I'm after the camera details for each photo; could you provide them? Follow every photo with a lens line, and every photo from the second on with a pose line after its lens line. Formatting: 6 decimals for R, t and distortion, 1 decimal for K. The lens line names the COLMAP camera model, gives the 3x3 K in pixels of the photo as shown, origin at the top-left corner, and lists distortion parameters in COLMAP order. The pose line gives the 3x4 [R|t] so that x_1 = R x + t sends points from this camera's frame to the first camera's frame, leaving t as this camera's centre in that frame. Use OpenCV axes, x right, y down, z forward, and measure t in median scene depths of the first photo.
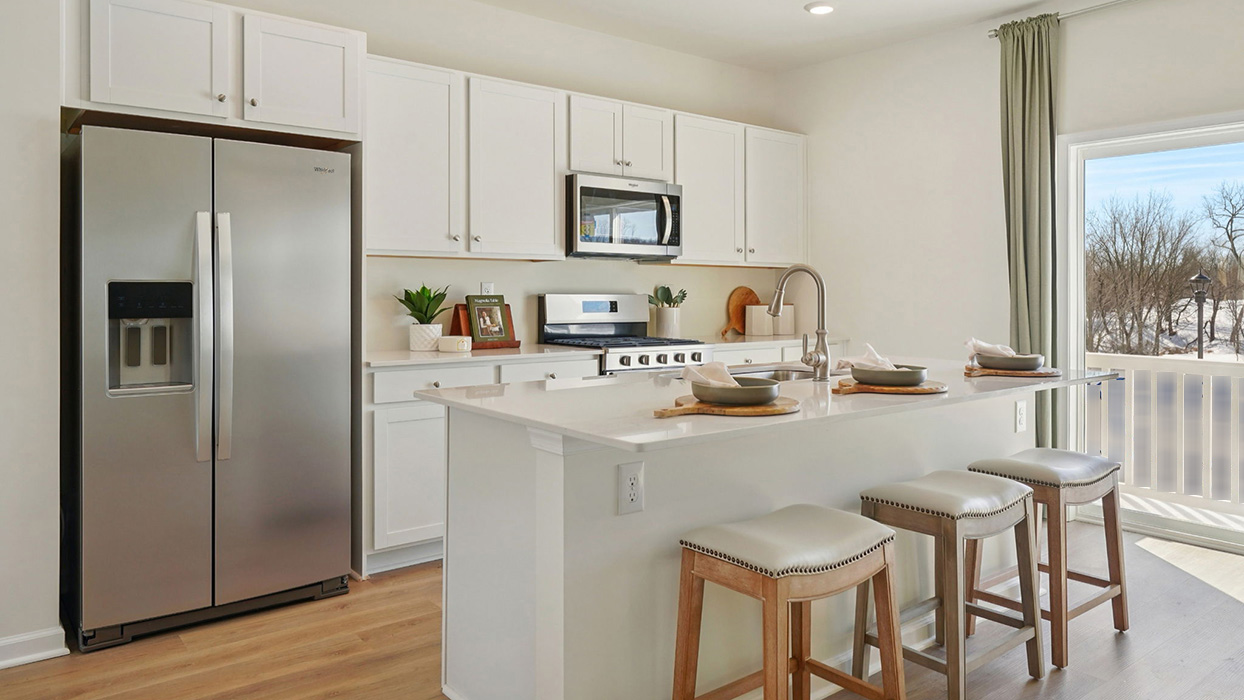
lens RADIAL K [[824.5, 0, 621.0], [0, 824.5, 291.1], [0, 0, 1]] dist [0.003436, 0.000242]
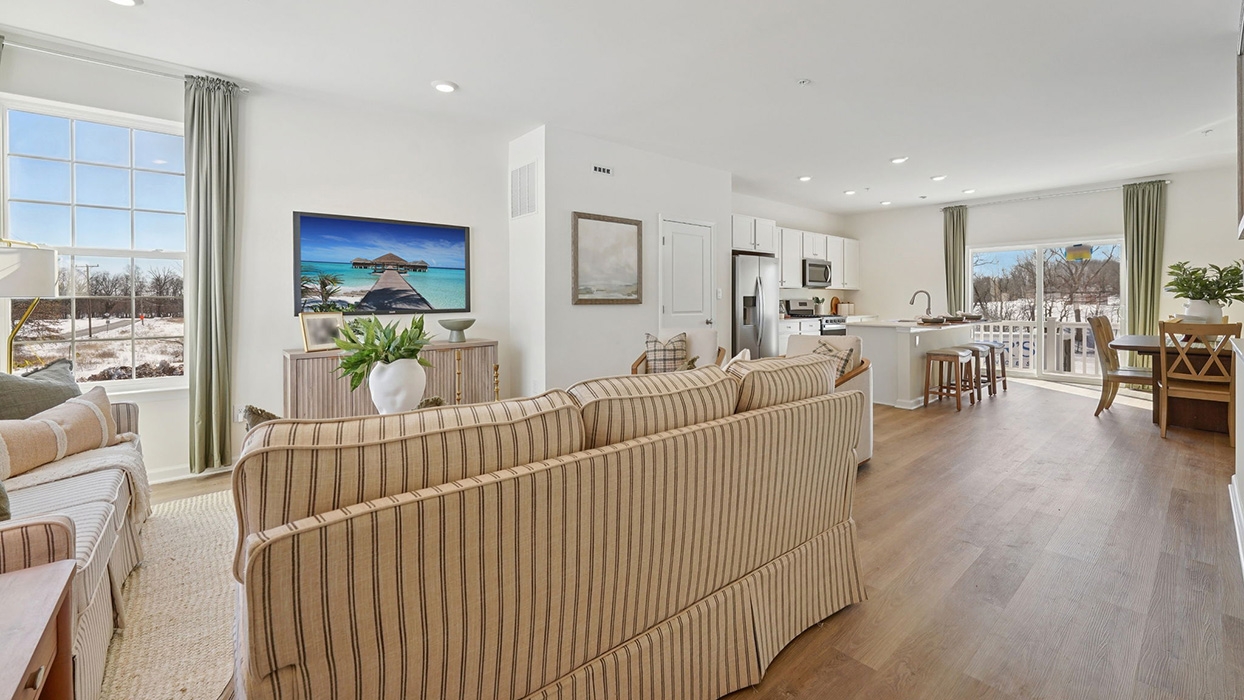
lens RADIAL K [[491.4, 0, 621.3], [0, 491.4, 307.3], [0, 0, 1]] dist [0.000468, -0.000011]
pose [[0.999642, -0.007437, 0.025702, -0.789699], [0.007099, 0.999888, 0.013207, 0.003283], [-0.025797, -0.013020, 0.999582, -0.777700]]
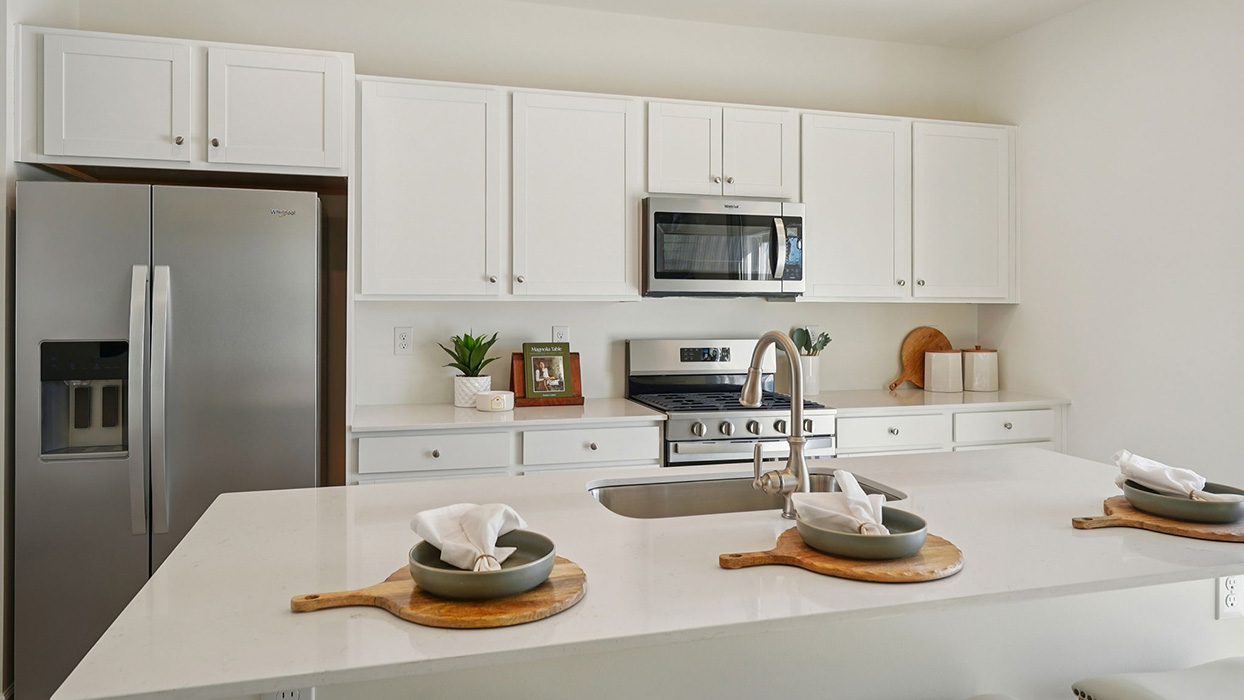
lens RADIAL K [[816.6, 0, 624.6], [0, 816.6, 300.9], [0, 0, 1]] dist [0.001254, 0.000603]
pose [[0.927397, -0.000343, -0.374079, 0.232310], [-0.001181, 0.999992, -0.003845, -0.035845], [0.374078, 0.004008, 0.927389, 0.238585]]
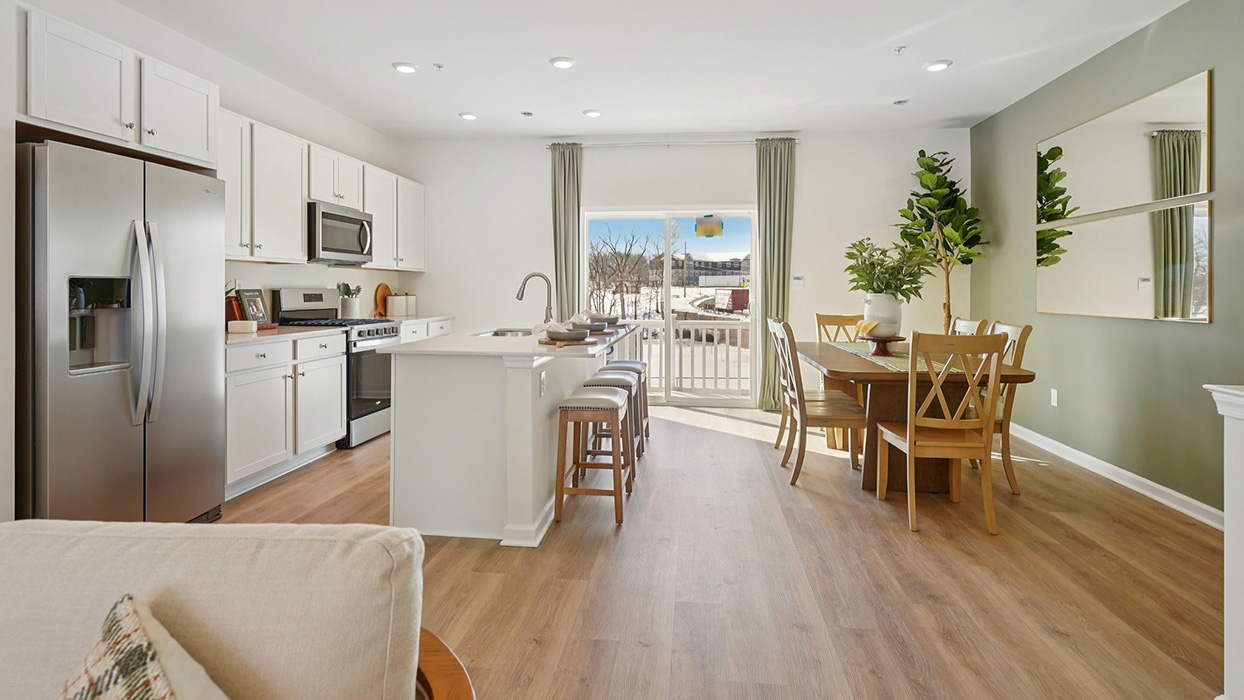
lens RADIAL K [[619.9, 0, 619.5], [0, 619.9, 288.4], [0, 0, 1]] dist [0.000160, -0.000223]
pose [[0.712595, -0.000858, 0.701576, -0.435865], [-0.000622, 0.999998, 0.001856, 0.001174], [-0.701576, -0.001759, 0.712593, -0.105756]]
